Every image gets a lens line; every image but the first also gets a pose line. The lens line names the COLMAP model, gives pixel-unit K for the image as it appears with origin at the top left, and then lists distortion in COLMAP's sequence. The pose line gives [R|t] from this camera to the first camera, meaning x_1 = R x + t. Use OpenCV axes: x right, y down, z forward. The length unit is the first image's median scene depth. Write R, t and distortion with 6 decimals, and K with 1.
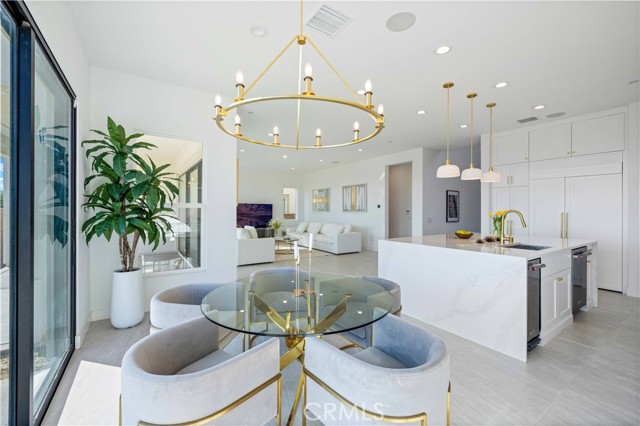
lens RADIAL K [[270.5, 0, 319.3], [0, 270.5, 209.1], [0, 0, 1]] dist [0.001263, -0.000262]
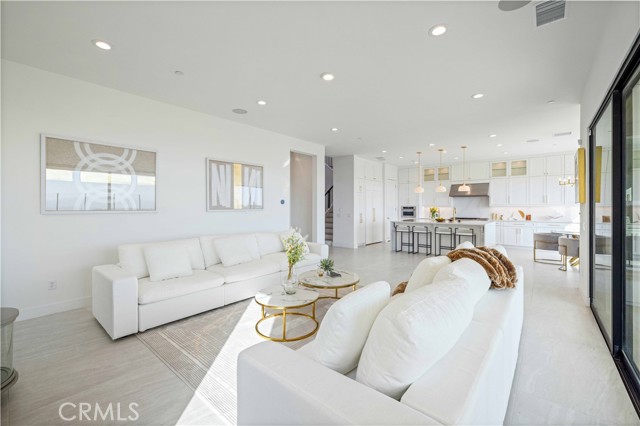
lens RADIAL K [[270.5, 0, 319.3], [0, 270.5, 209.1], [0, 0, 1]] dist [0.001263, -0.000262]
pose [[-0.272803, -0.007890, 0.962037, -0.751882], [-0.004188, 0.999967, 0.007014, 0.005060], [-0.962061, -0.002116, -0.272827, 1.624213]]
